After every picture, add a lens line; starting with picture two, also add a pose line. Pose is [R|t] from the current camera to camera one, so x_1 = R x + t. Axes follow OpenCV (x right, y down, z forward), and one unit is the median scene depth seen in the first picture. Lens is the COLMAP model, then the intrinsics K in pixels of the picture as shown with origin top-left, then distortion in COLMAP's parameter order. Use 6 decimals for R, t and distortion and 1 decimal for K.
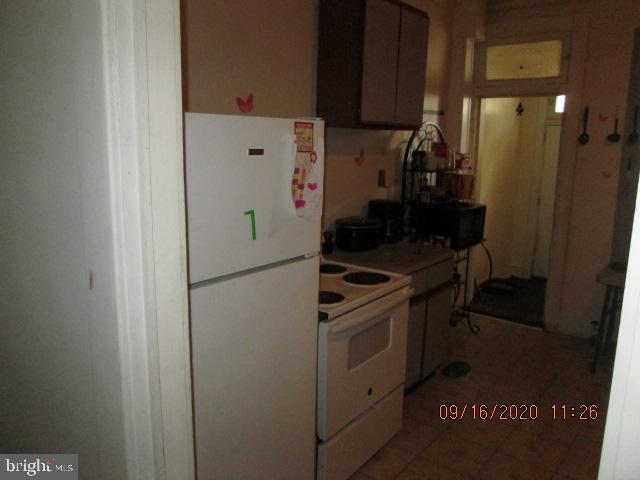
lens RADIAL K [[529.2, 0, 317.7], [0, 529.2, 243.2], [0, 0, 1]] dist [-0.059475, 0.037624]
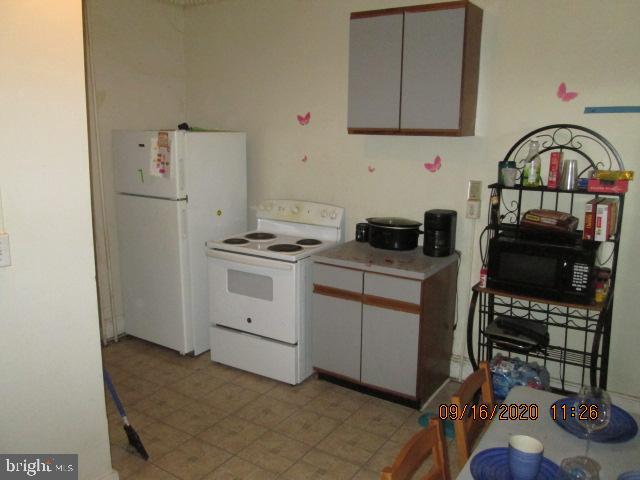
lens RADIAL K [[529.2, 0, 317.7], [0, 529.2, 243.2], [0, 0, 1]] dist [-0.059475, 0.037624]
pose [[0.047557, 0.170695, -0.984176, 2.100945], [-0.208571, 0.965268, 0.157337, -0.255290], [0.976850, 0.197788, 0.081507, 1.486568]]
